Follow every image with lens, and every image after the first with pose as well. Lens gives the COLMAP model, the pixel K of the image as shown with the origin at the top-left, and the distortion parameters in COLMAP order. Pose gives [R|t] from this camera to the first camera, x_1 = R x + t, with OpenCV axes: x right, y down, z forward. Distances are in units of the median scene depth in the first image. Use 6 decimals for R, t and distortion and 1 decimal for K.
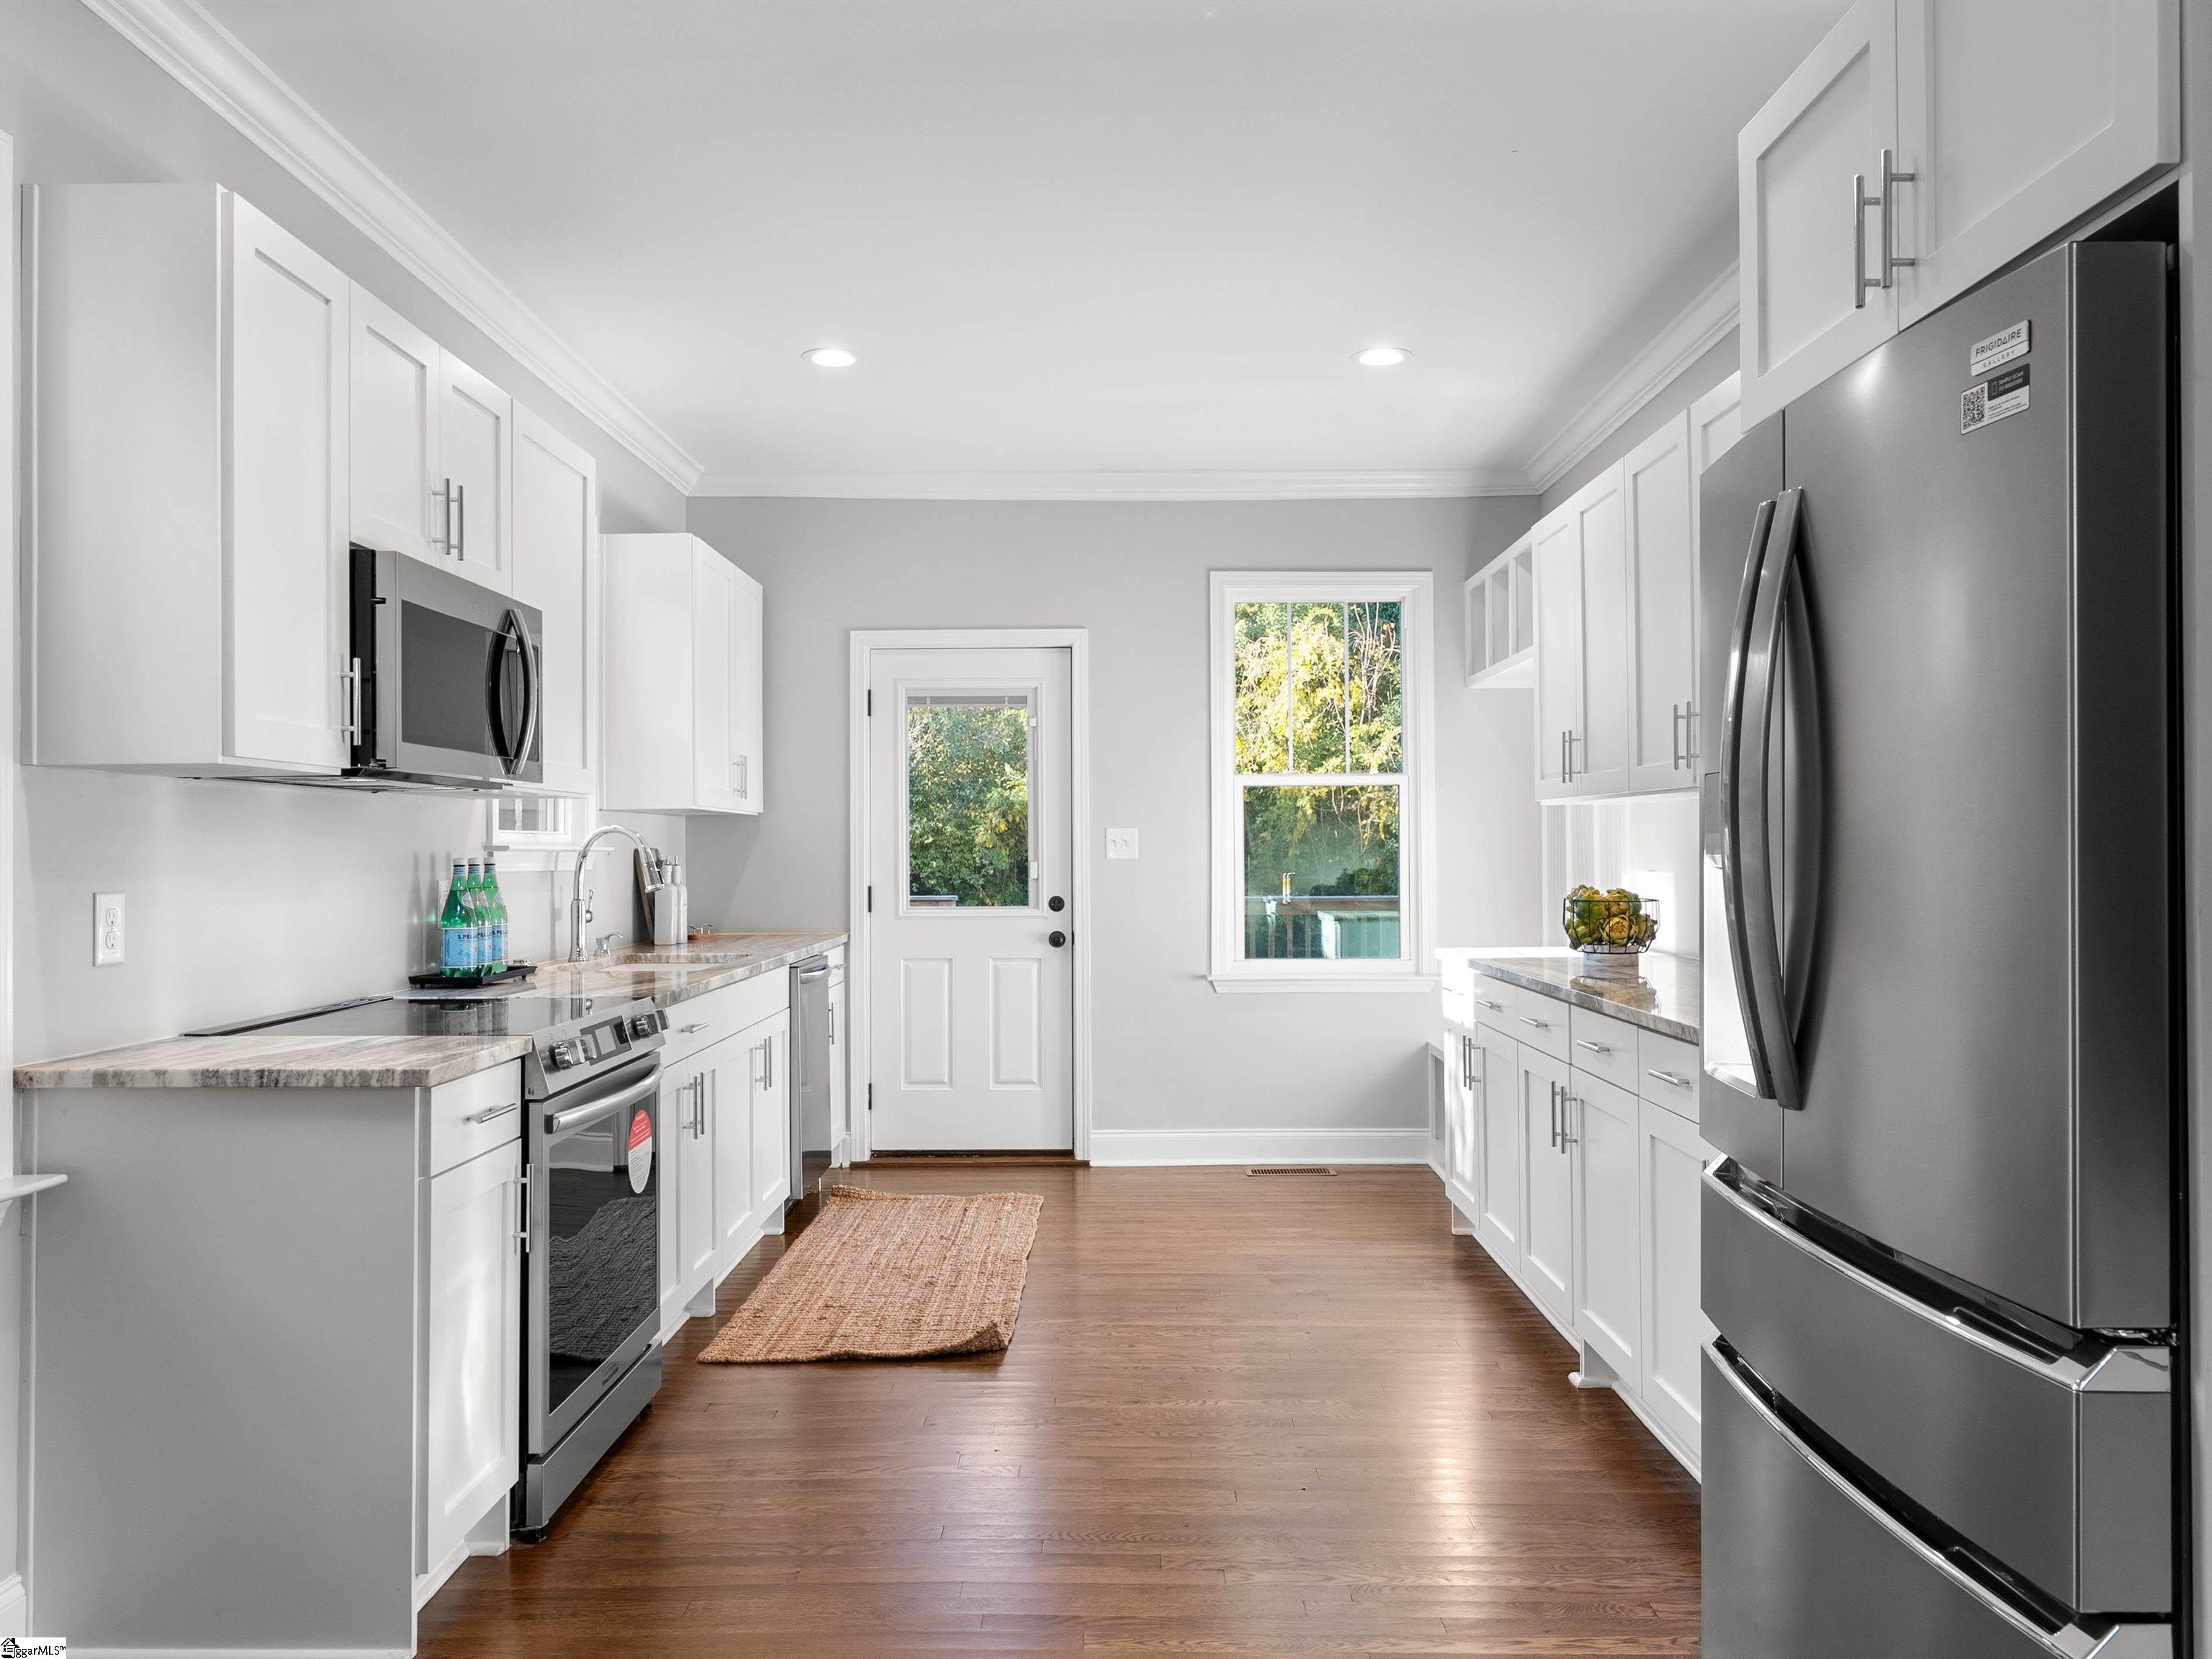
lens RADIAL K [[1675.7, 0, 1107.3], [0, 1675.7, 826.5], [0, 0, 1]] dist [0.004518, 0.005540]
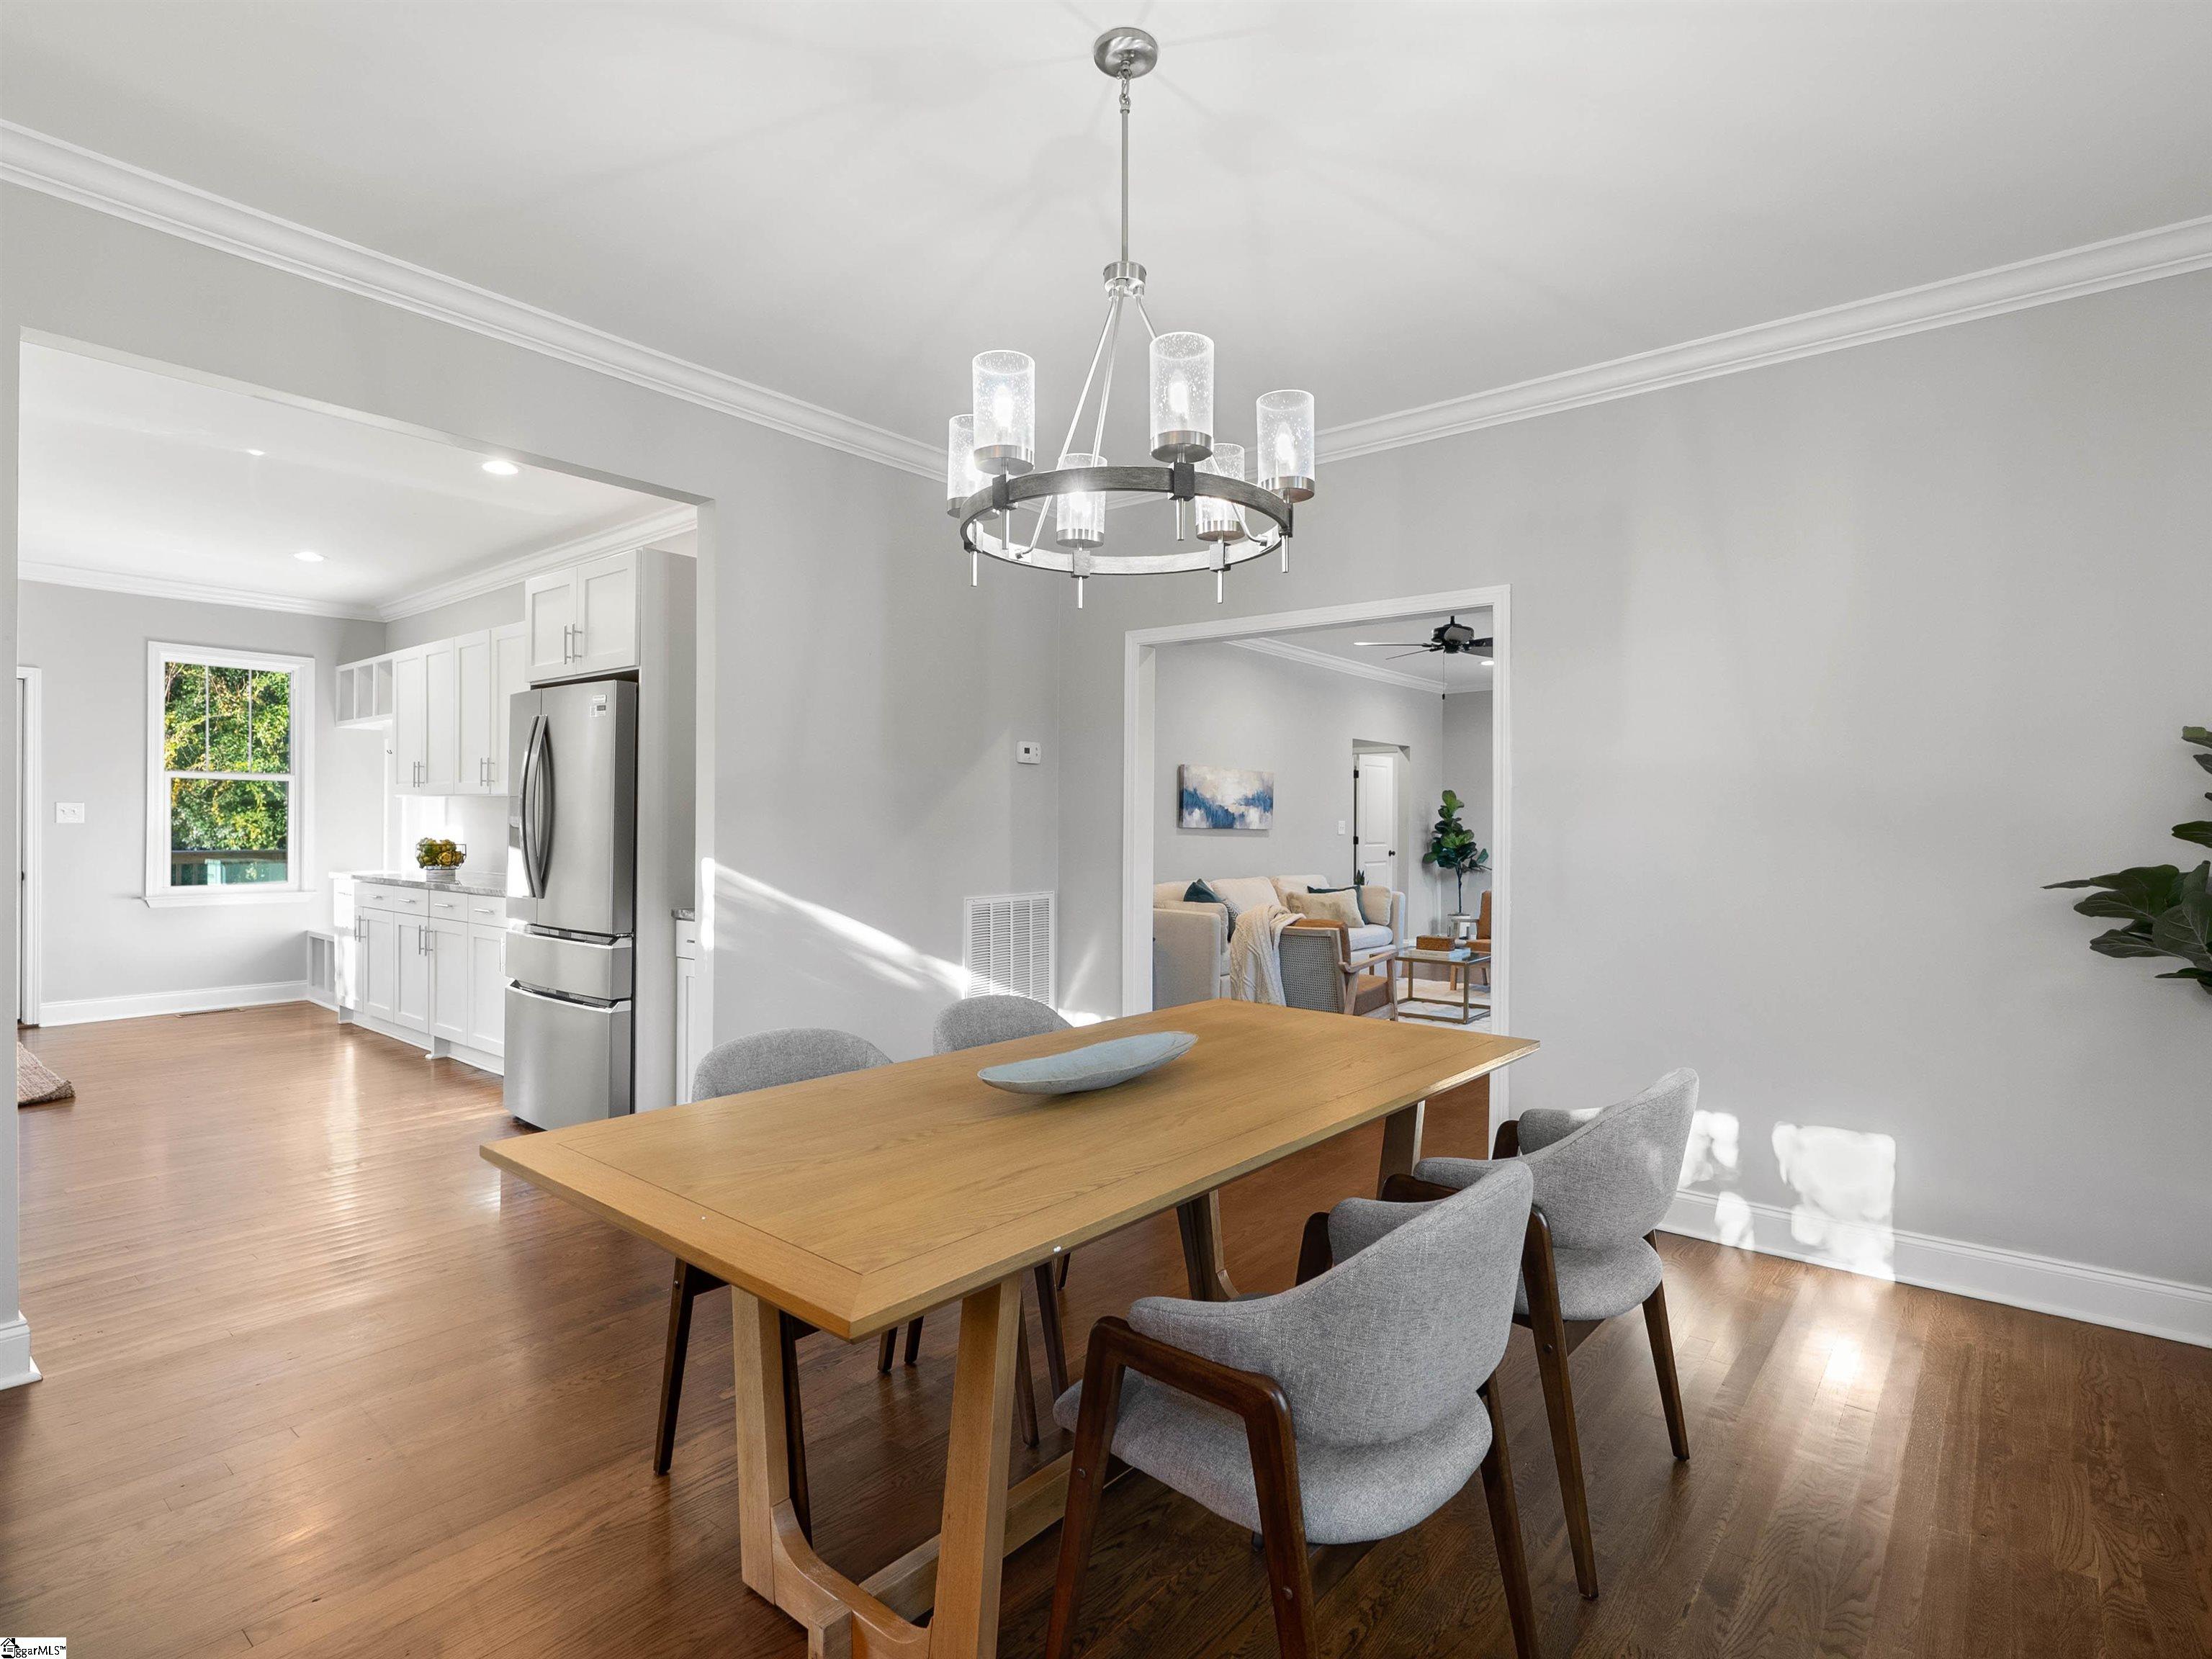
lens RADIAL K [[1122.4, 0, 1126.6], [0, 1122.4, 824.3], [0, 0, 1]] dist [-0.015112, 0.006571]
pose [[0.630473, 0.006474, 0.776184, -0.239345], [-0.020042, 0.999768, 0.007940, -0.009306], [-0.775952, -0.020562, 0.630456, -0.534874]]
